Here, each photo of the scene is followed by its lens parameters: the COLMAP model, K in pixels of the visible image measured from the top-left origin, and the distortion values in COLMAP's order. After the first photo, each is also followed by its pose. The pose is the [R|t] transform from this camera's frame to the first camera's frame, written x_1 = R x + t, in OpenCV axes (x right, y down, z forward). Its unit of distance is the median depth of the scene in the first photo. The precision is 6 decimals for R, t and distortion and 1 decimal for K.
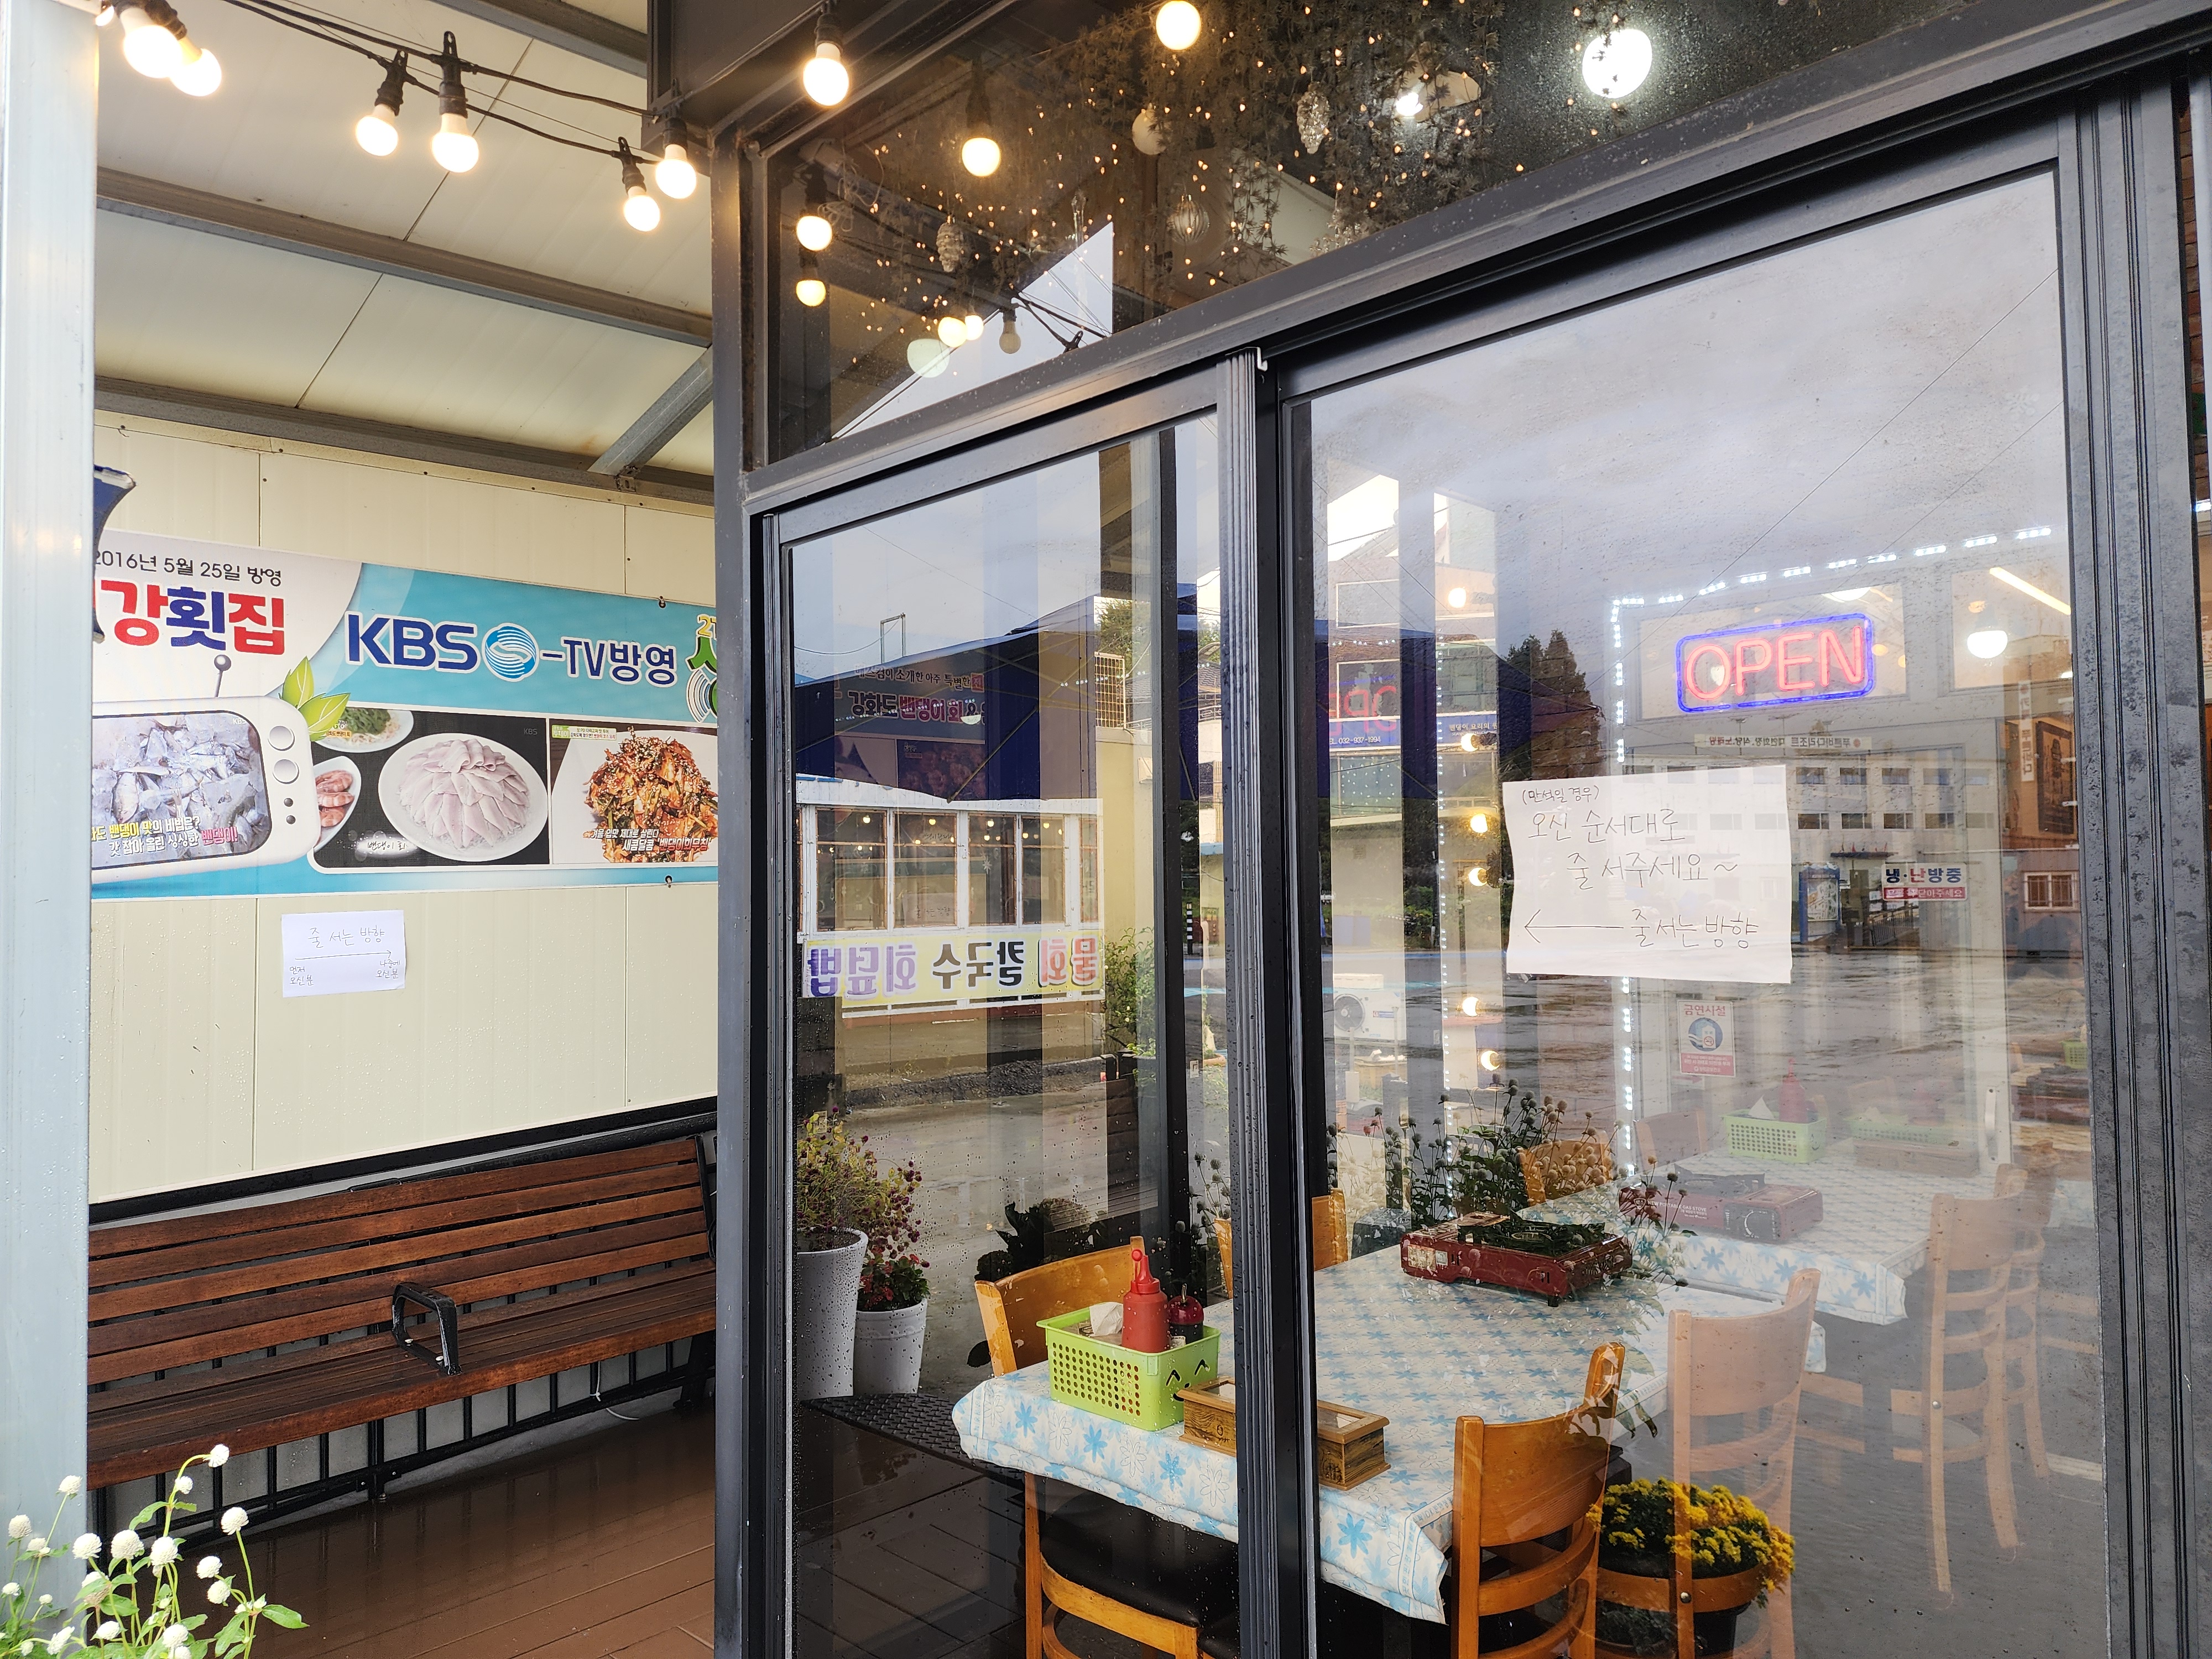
lens RADIAL K [[1500.3, 0, 1103.9], [0, 1500.3, 830.4], [0, 0, 1]] dist [0.051599, -0.029557]
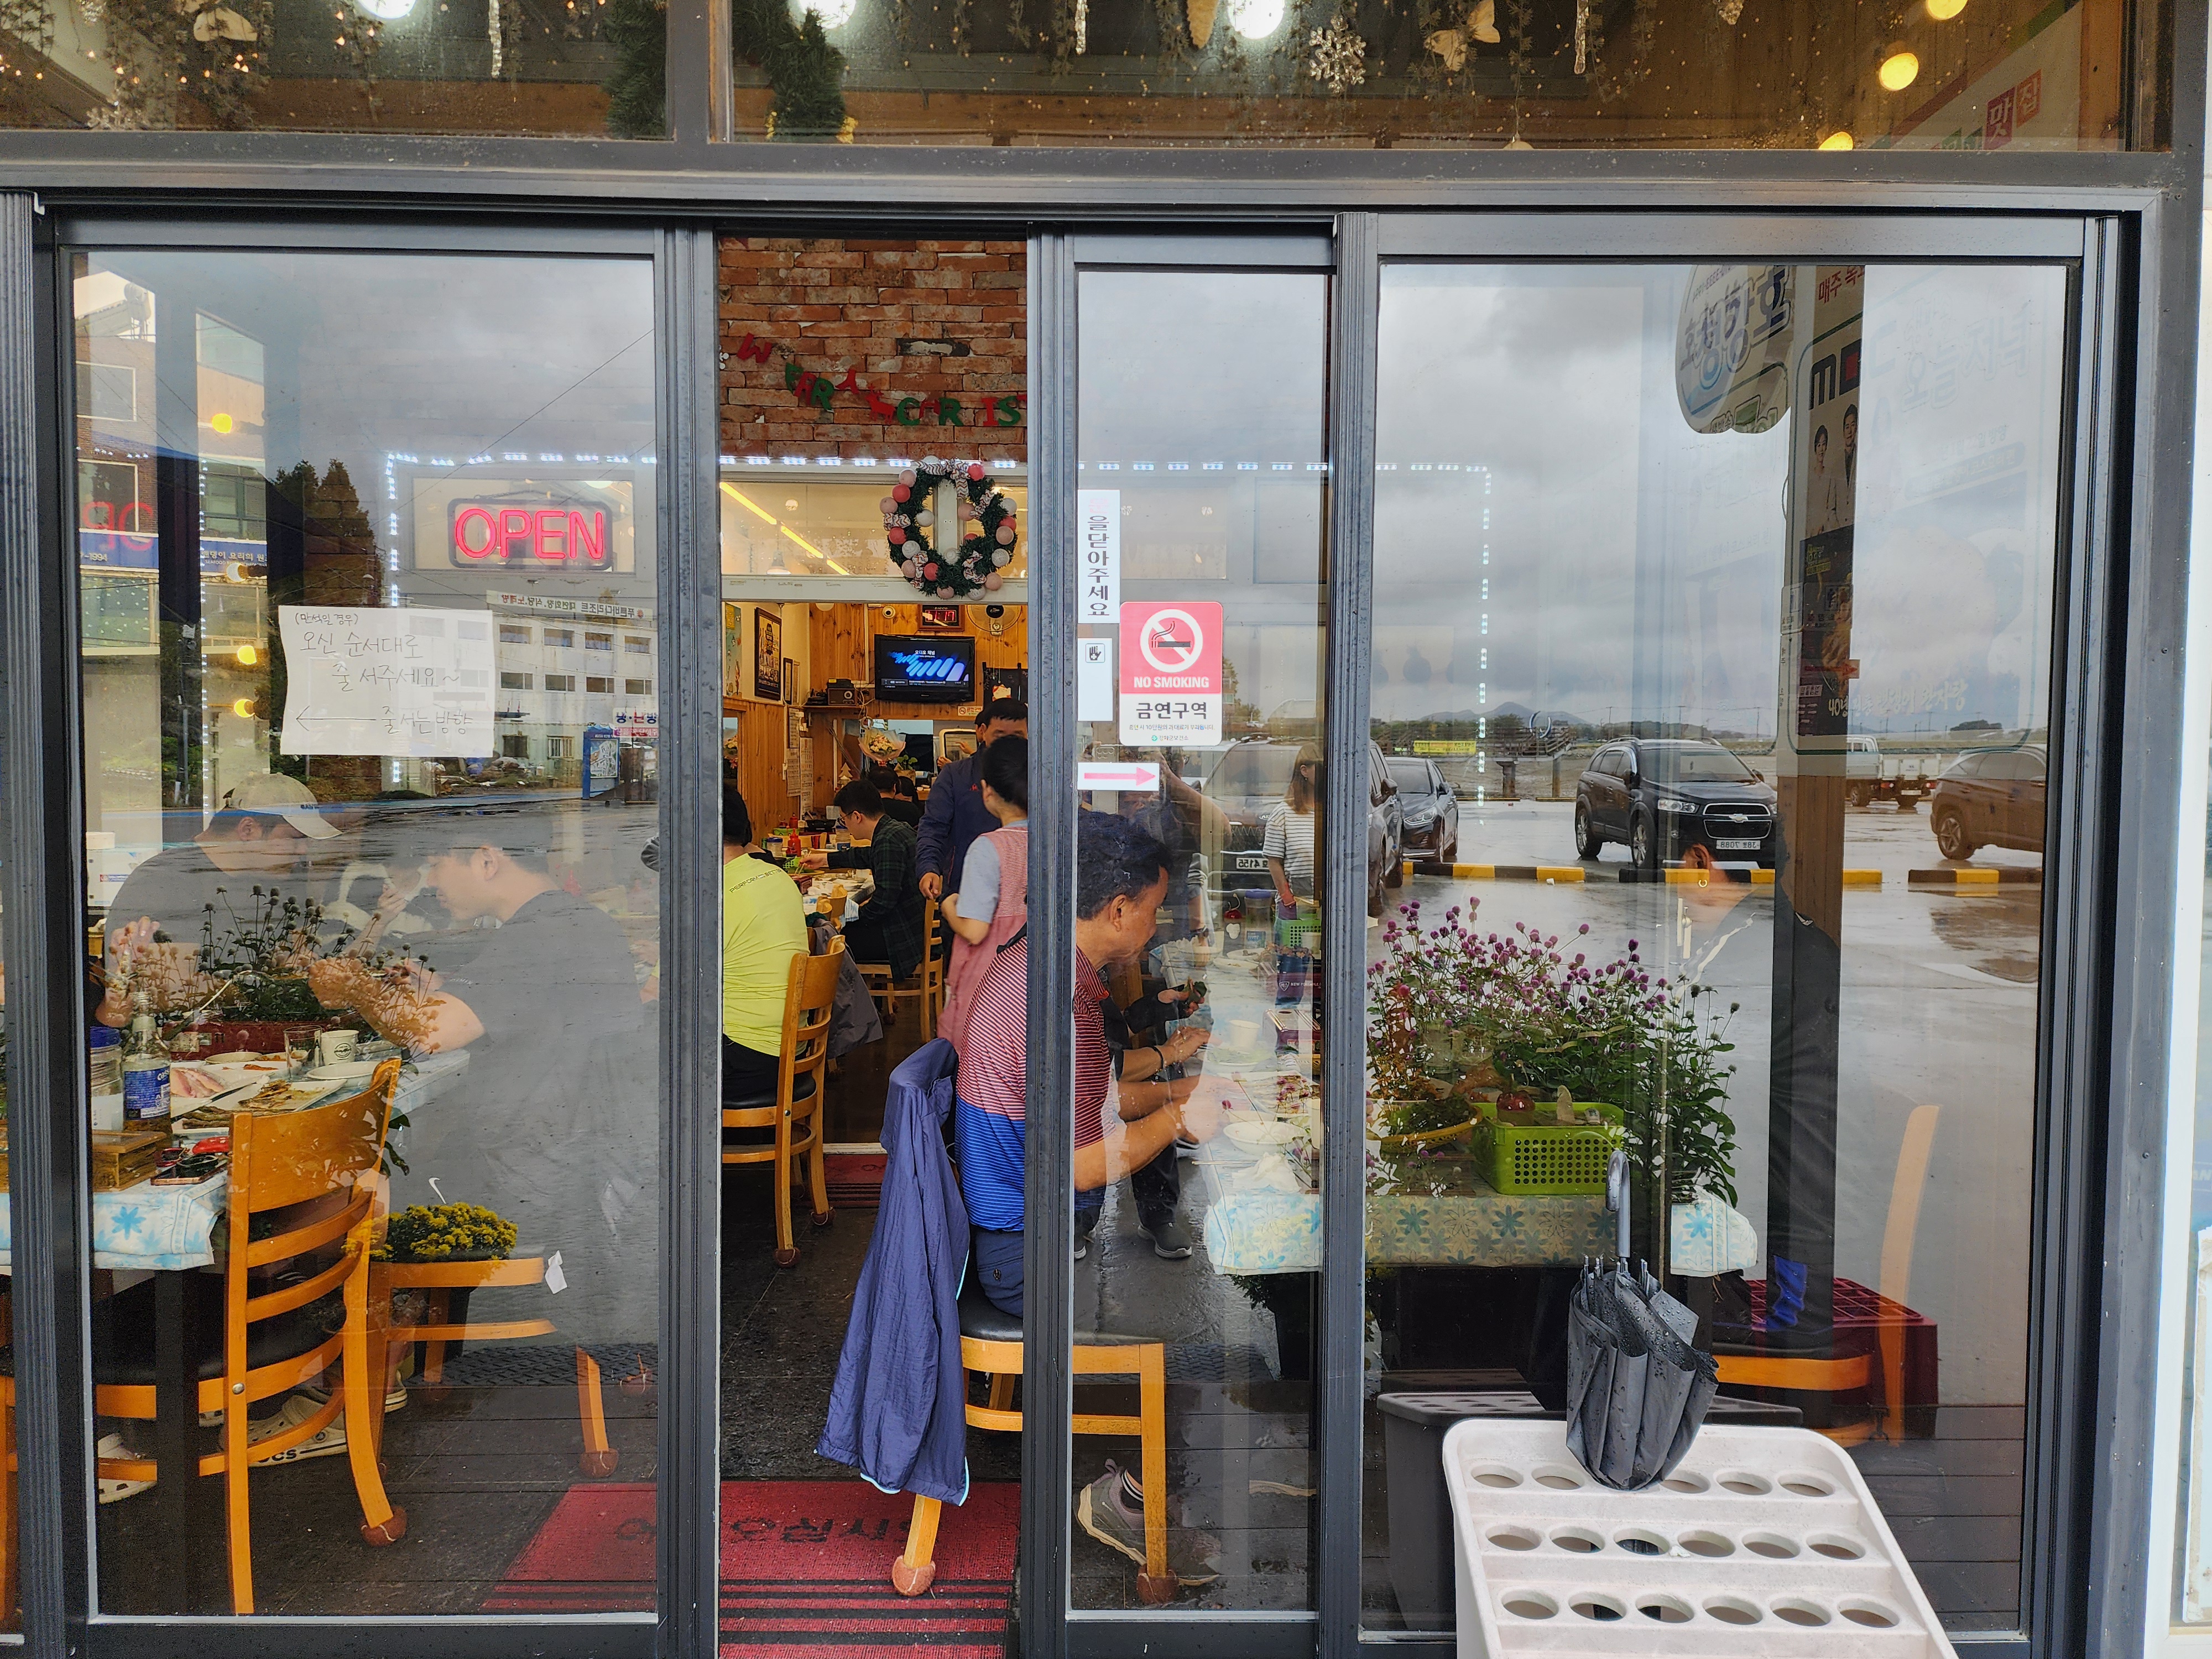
lens RADIAL K [[1500.3, 0, 1113.8], [0, 1500.3, 822.6], [0, 0, 1]] dist [0.051599, -0.029557]
pose [[0.720244, -0.010551, 0.693640, -0.059402], [-0.050647, 0.996416, 0.067746, 0.013747], [-0.691869, -0.083924, 0.717129, -0.209996]]
